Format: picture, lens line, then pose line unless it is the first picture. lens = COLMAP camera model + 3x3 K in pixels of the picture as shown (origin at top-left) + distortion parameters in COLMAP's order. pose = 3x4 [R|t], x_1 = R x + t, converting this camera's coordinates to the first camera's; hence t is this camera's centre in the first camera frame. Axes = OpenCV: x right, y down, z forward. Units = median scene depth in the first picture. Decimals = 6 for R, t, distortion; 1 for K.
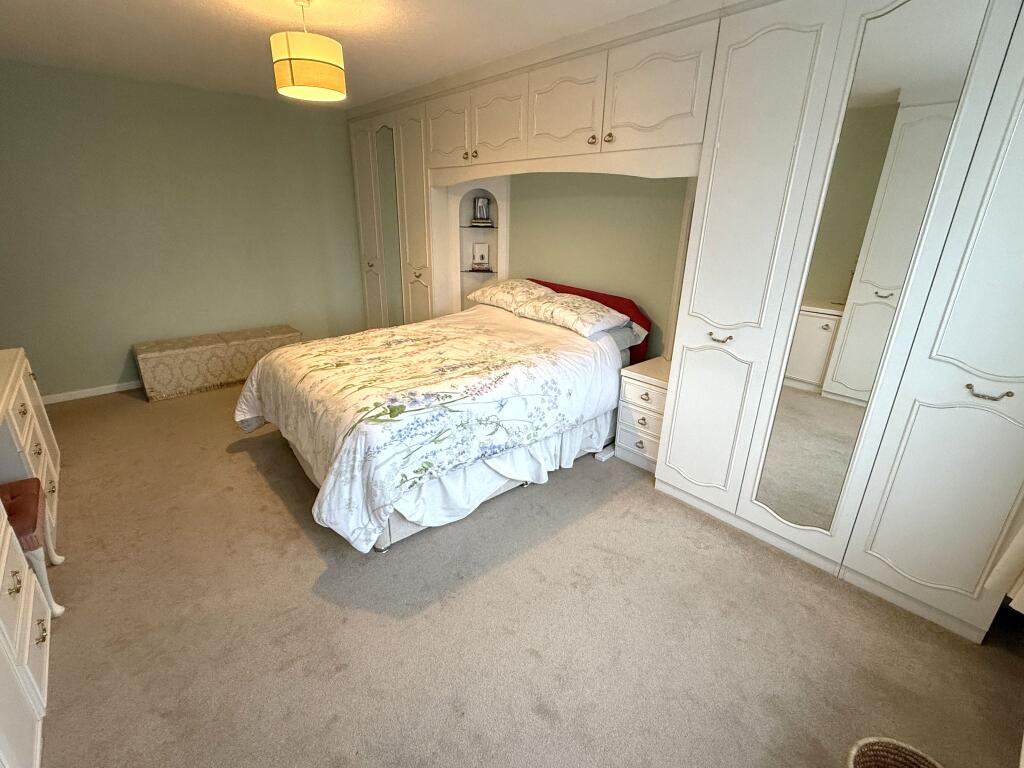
lens RADIAL K [[474.4, 0, 512.6], [0, 474.4, 381.1], [0, 0, 1]] dist [-0.003763, -0.000086]
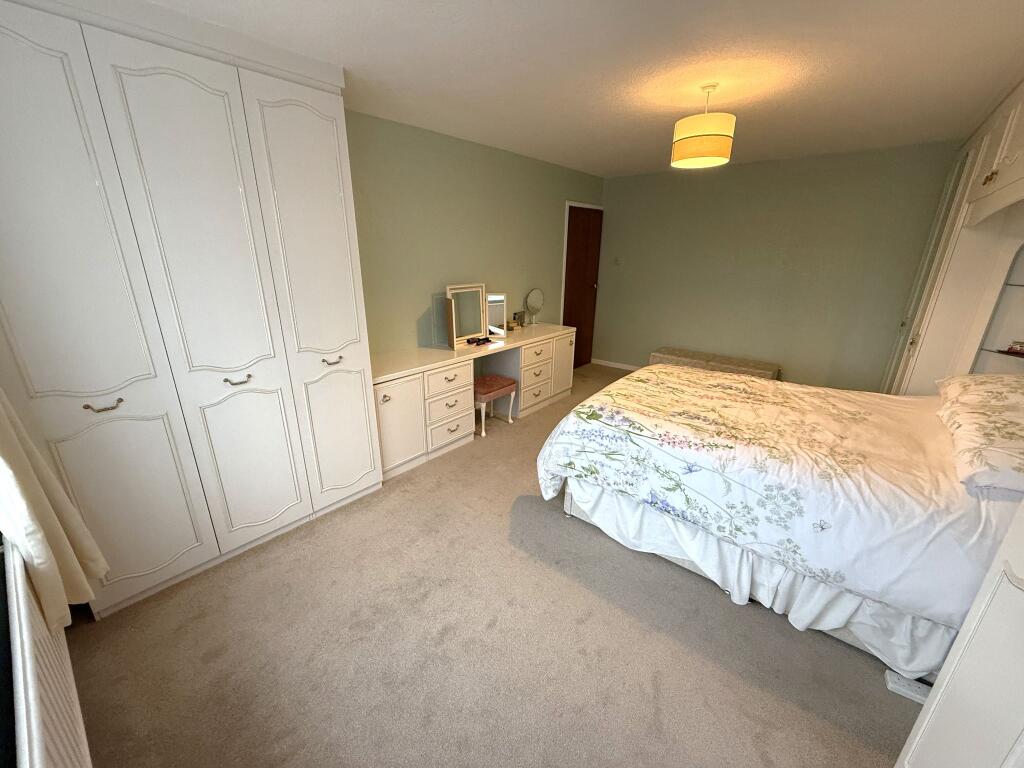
lens RADIAL K [[410.5, 0, 511.8], [0, 410.5, 388.7], [0, 0, 1]] dist [0.002525, 0.000002]
pose [[0.160473, 0.300520, -0.940179, 0.590225], [-0.342666, 0.910242, 0.232464, -0.149073], [0.925650, 0.284863, 0.249048, 0.433580]]
